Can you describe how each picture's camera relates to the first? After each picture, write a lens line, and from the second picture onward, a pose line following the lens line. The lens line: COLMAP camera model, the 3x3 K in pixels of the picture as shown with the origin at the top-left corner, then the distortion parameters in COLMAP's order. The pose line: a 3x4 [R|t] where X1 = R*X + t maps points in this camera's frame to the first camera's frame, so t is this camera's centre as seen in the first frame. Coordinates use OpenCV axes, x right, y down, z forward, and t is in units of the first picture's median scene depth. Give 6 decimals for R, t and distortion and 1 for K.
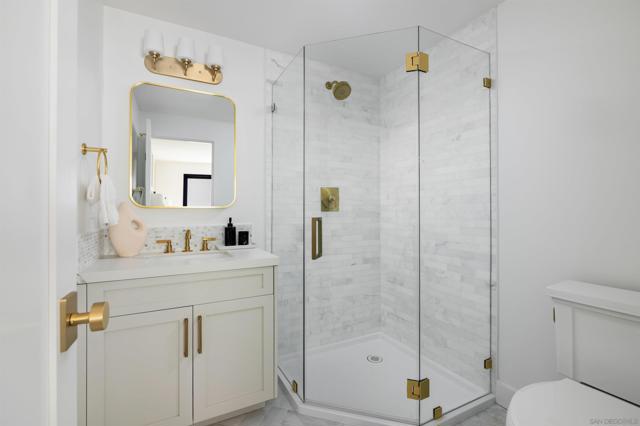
lens RADIAL K [[290.1, 0, 323.3], [0, 290.1, 216.6], [0, 0, 1]] dist [0.002087, 0.000702]
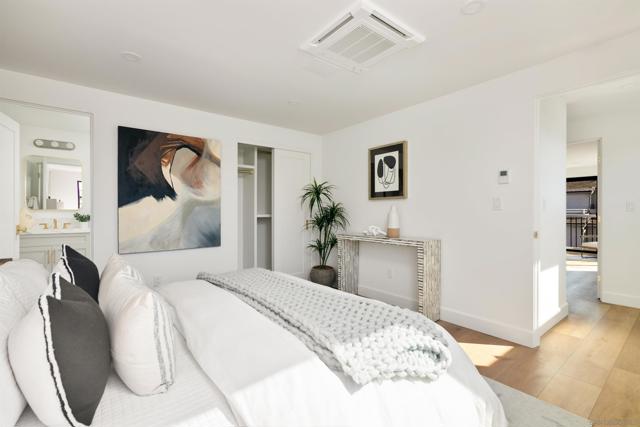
lens RADIAL K [[290.1, 0, 317.8], [0, 290.1, 215.5], [0, 0, 1]] dist [0.002087, 0.000702]
pose [[0.984905, 0.008496, 0.172885, 1.219980], [-0.008100, 0.999963, -0.002994, 0.005336], [-0.172904, 0.001549, 0.984937, -1.687660]]
